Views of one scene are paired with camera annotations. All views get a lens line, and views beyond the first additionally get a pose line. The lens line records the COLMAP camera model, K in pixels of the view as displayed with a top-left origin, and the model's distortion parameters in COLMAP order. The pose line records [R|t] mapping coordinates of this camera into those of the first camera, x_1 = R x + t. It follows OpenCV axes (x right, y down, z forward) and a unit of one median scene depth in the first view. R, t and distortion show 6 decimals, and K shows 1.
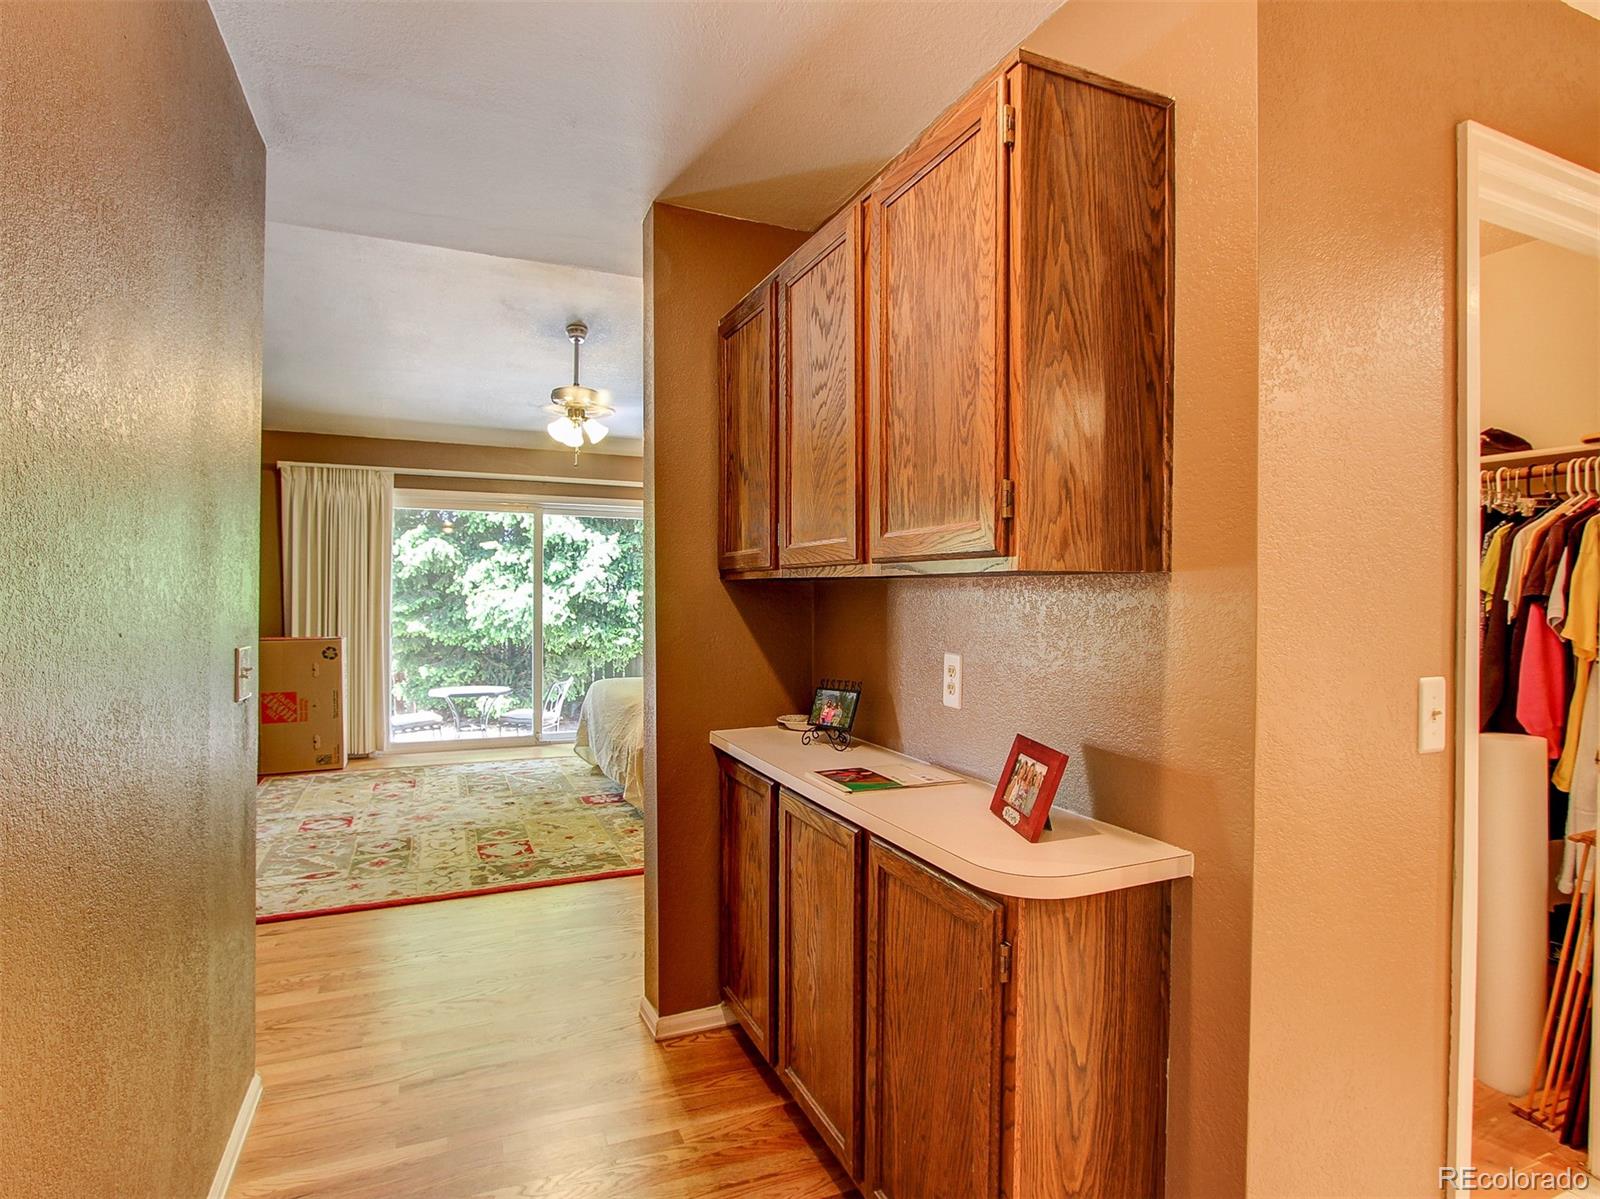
lens RADIAL K [[852.7, 0, 797.4], [0, 852.7, 597.0], [0, 0, 1]] dist [-0.008341, -0.005485]
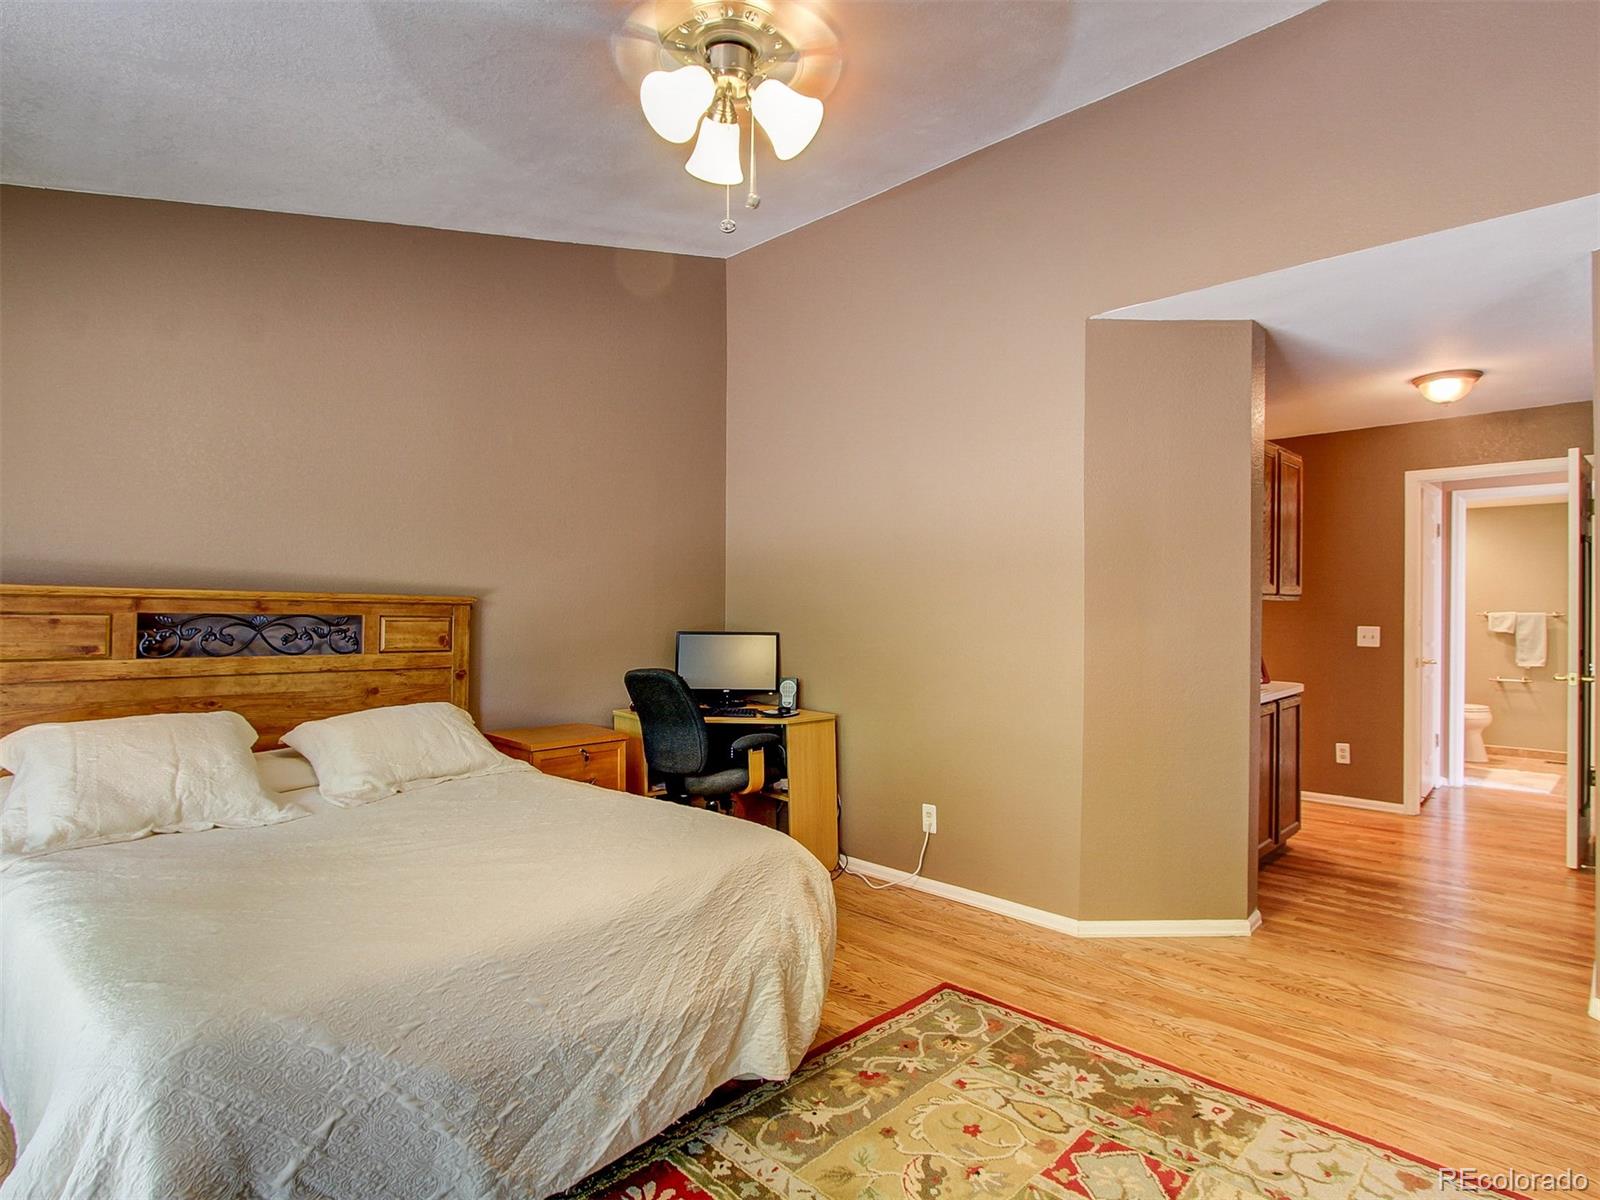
lens RADIAL K [[852.7, 0, 791.4], [0, 852.7, 600.8], [0, 0, 1]] dist [-0.008341, -0.005485]
pose [[-0.377814, 0.000236, 0.925881, -0.719959], [0.000082, 1.000000, -0.000222, -0.009863], [-0.925881, -0.000008, -0.377814, 1.377921]]
